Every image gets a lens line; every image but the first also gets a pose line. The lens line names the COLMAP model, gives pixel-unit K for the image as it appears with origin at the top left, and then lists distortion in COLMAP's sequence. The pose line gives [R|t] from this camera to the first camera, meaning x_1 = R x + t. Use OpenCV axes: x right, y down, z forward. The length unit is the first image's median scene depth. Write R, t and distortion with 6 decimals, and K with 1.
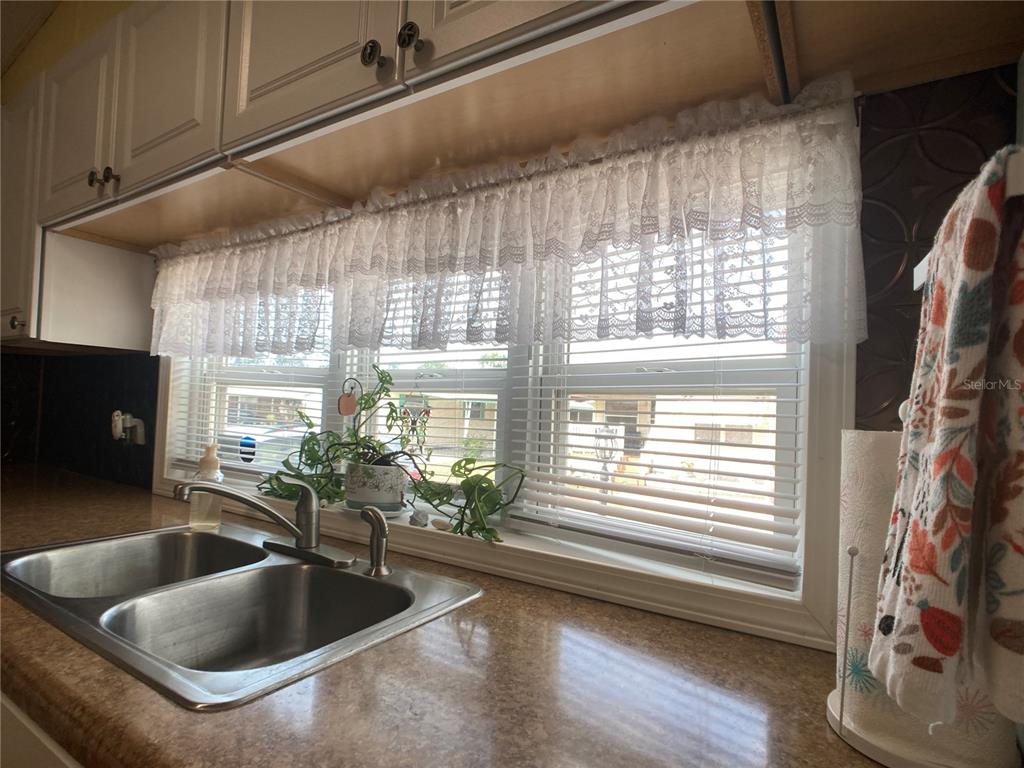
lens RADIAL K [[541.7, 0, 509.8], [0, 541.7, 392.5], [0, 0, 1]] dist [-0.004484, -0.000516]
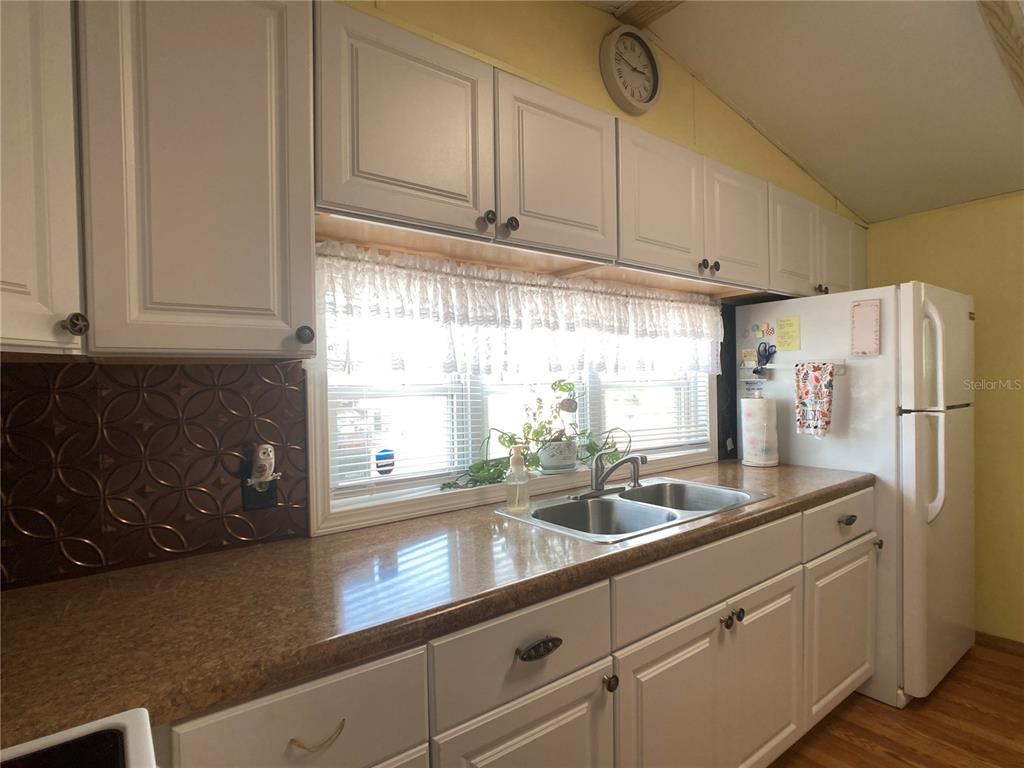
lens RADIAL K [[543.1, 0, 511.1], [0, 543.1, 371.7], [0, 0, 1]] dist [-0.001764, -0.000419]
pose [[0.348783, -0.026304, 0.936834, -1.355016], [0.001937, 0.999624, 0.027346, -0.090506], [-0.937202, -0.007723, 0.348703, 0.429607]]
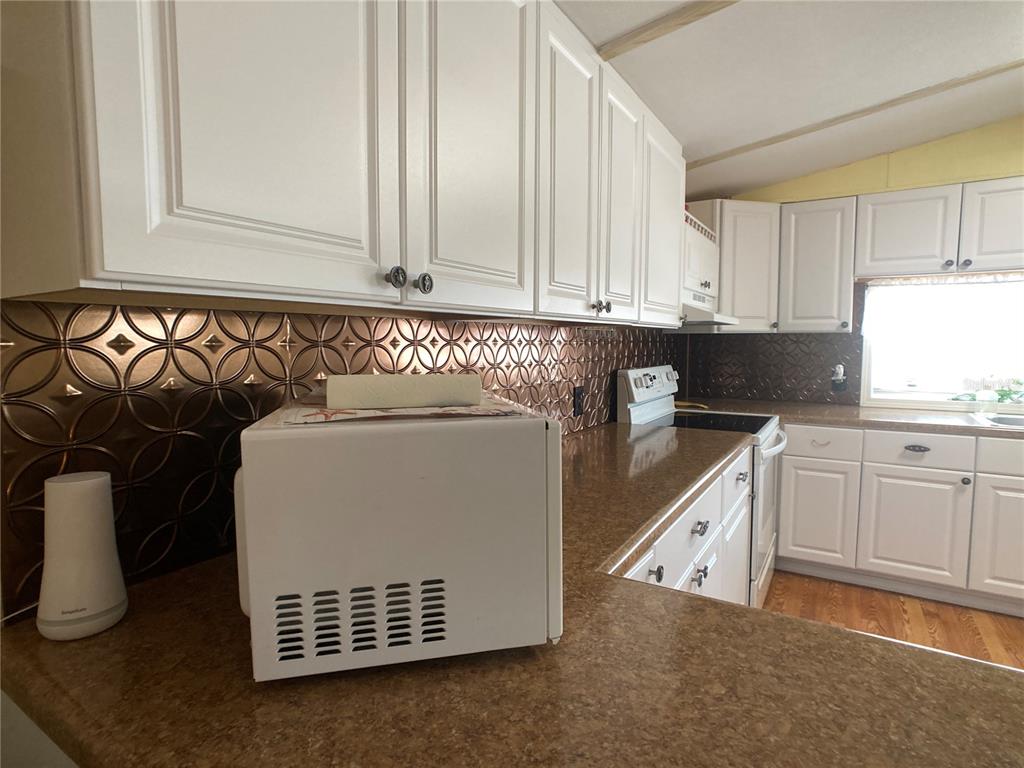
lens RADIAL K [[539.0, 0, 515.6], [0, 539.0, 396.6], [0, 0, 1]] dist [-0.028915, 0.001004]
pose [[0.999293, -0.037410, 0.003725, -1.976240], [0.036536, 0.989716, 0.138301, -0.168658], [-0.008861, -0.138067, 0.990383, -0.958925]]
